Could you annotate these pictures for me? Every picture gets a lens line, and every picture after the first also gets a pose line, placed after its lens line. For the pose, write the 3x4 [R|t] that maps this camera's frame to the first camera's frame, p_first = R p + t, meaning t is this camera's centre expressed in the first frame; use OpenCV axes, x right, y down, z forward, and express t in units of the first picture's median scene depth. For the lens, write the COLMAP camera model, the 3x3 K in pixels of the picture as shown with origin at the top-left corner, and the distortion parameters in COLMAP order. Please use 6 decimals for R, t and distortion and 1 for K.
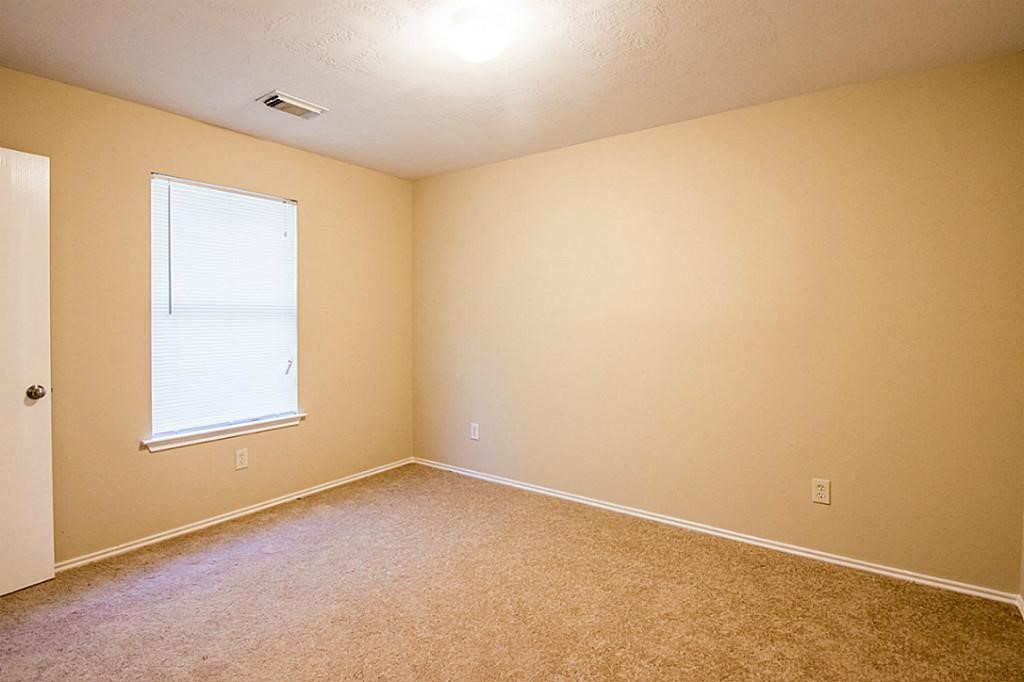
lens RADIAL K [[507.0, 0, 526.3], [0, 507.0, 340.8], [0, 0, 1]] dist [-0.017407, -0.006540]
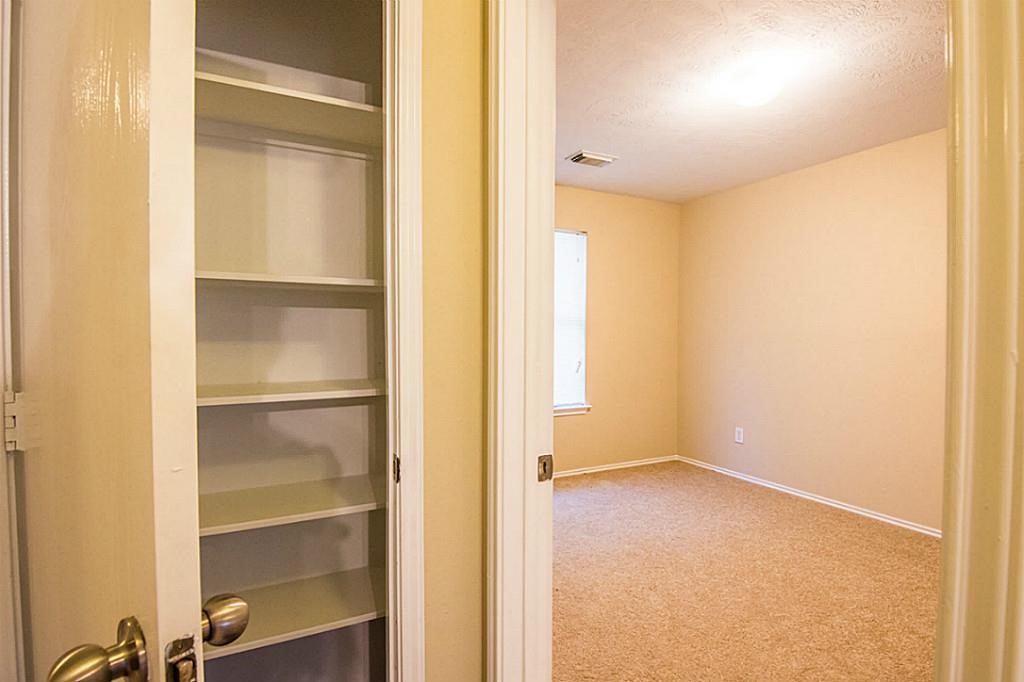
lens RADIAL K [[507.0, 0, 526.3], [0, 507.0, 340.8], [0, 0, 1]] dist [-0.017407, -0.006540]
pose [[0.884448, 0.016269, -0.466355, -0.009355], [-0.030765, 0.999251, -0.023486, 0.027429], [0.465624, 0.035120, 0.884286, -0.201332]]
